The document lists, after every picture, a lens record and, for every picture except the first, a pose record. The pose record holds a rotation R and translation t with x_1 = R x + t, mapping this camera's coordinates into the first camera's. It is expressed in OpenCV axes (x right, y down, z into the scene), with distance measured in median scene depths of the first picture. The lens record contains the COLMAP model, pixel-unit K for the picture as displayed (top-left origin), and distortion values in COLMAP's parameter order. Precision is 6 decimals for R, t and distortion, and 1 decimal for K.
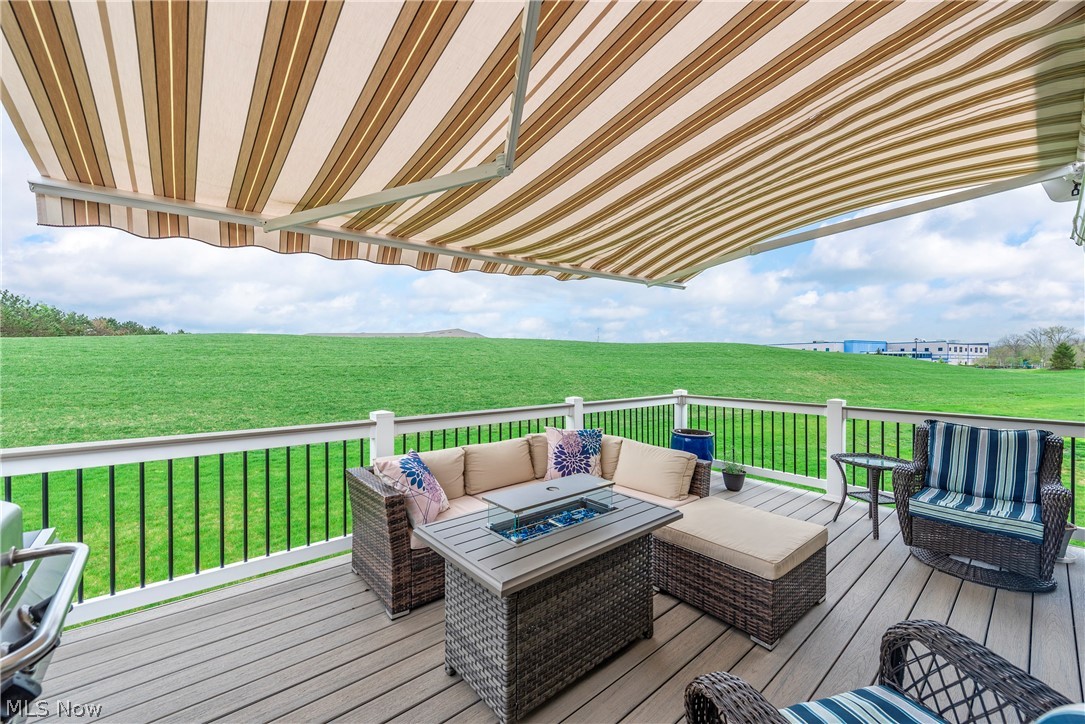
lens RADIAL K [[432.0, 0, 539.6], [0, 432.0, 362.0], [0, 0, 1]] dist [0.008656, -0.005136]
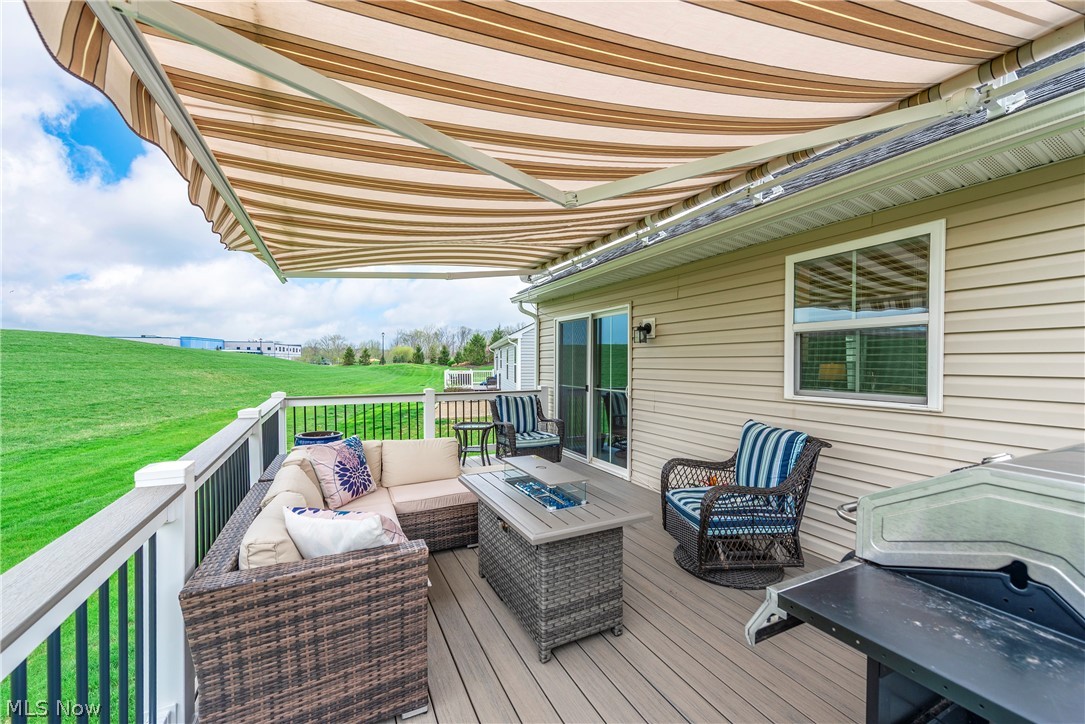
lens RADIAL K [[432.0, 0, 542.0], [0, 432.0, 362.9], [0, 0, 1]] dist [0.008656, -0.005136]
pose [[0.210059, -0.004661, 0.977678, -0.424120], [-0.003913, 0.999977, 0.005608, -0.003747], [-0.977681, -0.005004, 0.210035, 0.270978]]
